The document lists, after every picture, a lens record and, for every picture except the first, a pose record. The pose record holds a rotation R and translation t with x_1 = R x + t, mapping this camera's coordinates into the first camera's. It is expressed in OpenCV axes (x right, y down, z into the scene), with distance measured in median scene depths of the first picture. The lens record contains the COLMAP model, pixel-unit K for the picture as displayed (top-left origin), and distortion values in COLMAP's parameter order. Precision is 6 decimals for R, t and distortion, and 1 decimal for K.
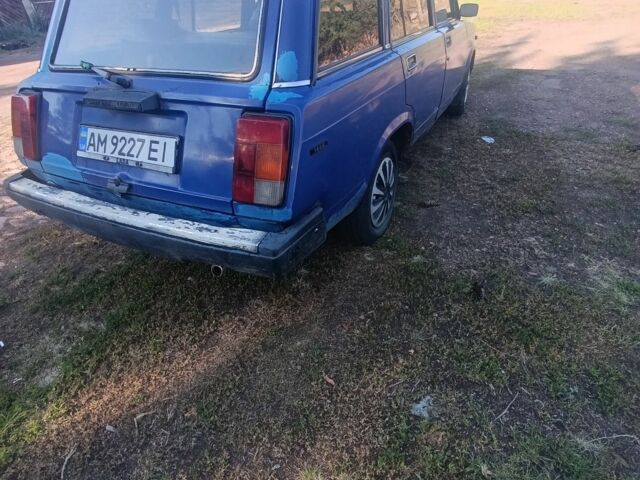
lens RADIAL K [[391.6, 0, 320.0], [0, 391.6, 240.0], [0, 0, 1]] dist [0.005483, -0.001138]
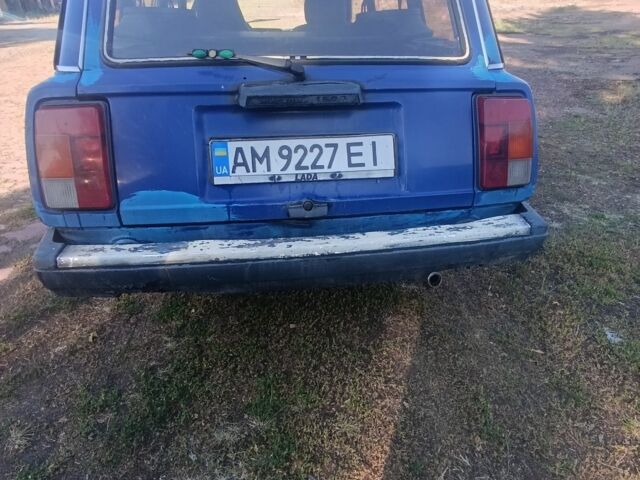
lens RADIAL K [[391.6, 0, 320.0], [0, 391.6, 240.0], [0, 0, 1]] dist [0.005483, -0.001138]
pose [[0.820495, -0.231527, 0.522669, -0.906200], [0.269895, 0.962886, 0.002844, -0.079415], [-0.503929, 0.138732, 0.852531, 0.365015]]
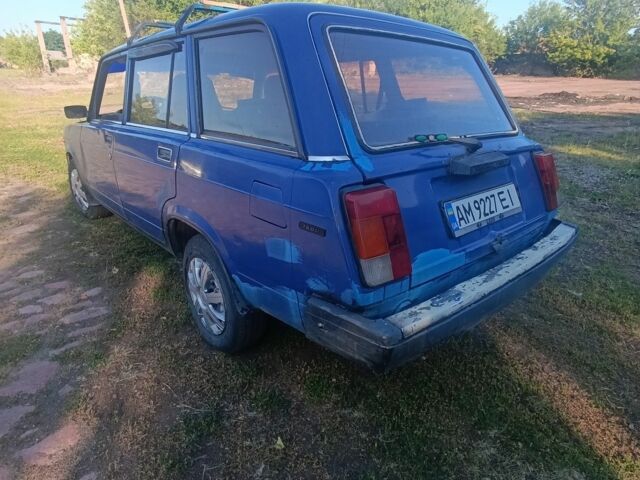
lens RADIAL K [[391.6, 0, 320.0], [0, 391.6, 240.0], [0, 0, 1]] dist [0.005483, -0.001138]
pose [[0.385480, -0.274098, 0.881065, -1.575628], [0.475333, 0.877402, 0.064993, -0.431221], [-0.790863, 0.393746, 0.468509, 0.898695]]
